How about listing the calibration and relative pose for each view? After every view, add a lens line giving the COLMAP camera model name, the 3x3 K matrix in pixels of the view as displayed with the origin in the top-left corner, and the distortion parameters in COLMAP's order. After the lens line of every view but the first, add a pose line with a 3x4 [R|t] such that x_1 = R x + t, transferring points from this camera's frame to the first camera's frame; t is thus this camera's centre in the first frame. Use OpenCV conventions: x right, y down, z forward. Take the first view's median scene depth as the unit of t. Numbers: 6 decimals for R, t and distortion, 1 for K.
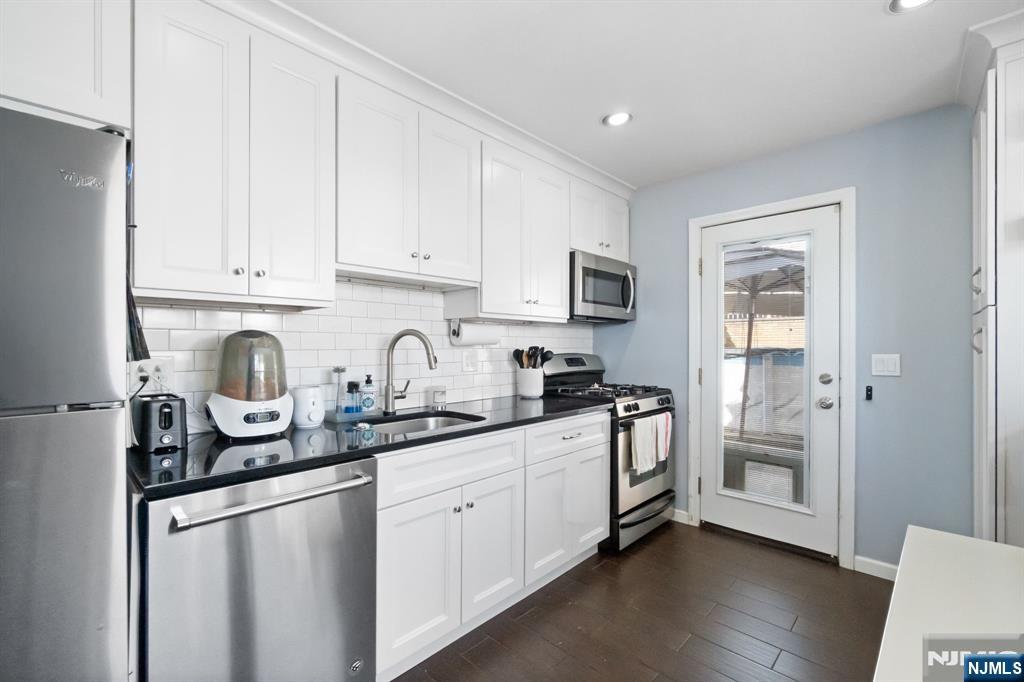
lens RADIAL K [[448.0, 0, 509.1], [0, 448.0, 344.5], [0, 0, 1]] dist [0.000297, 0.000271]
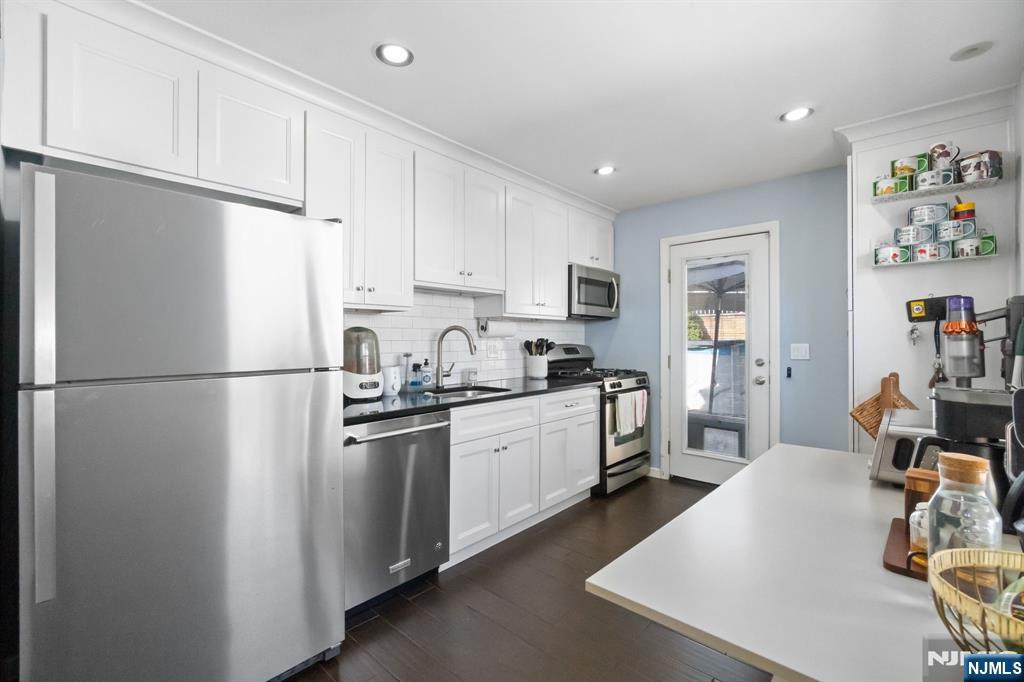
lens RADIAL K [[442.7, 0, 506.7], [0, 442.7, 336.5], [0, 0, 1]] dist [0.000217, 0.000221]
pose [[0.999685, -0.001111, 0.025066, -0.079776], [0.001201, 0.999993, -0.003579, 0.003196], [-0.025062, 0.003608, 0.999679, -0.292670]]
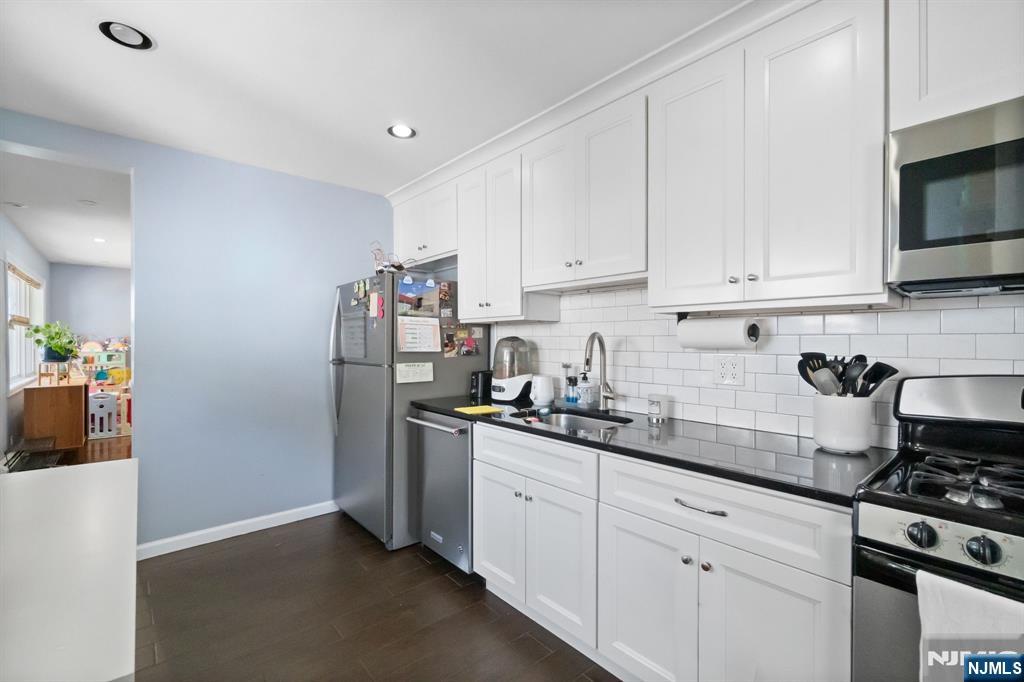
lens RADIAL K [[438.6, 0, 510.3], [0, 438.6, 346.0], [0, 0, 1]] dist [-0.012026, 0.000345]
pose [[-0.086053, 0.003641, -0.996284, 0.650453], [-0.011881, 0.999918, 0.004680, -0.002642], [0.996220, 0.012240, -0.086003, 0.720040]]
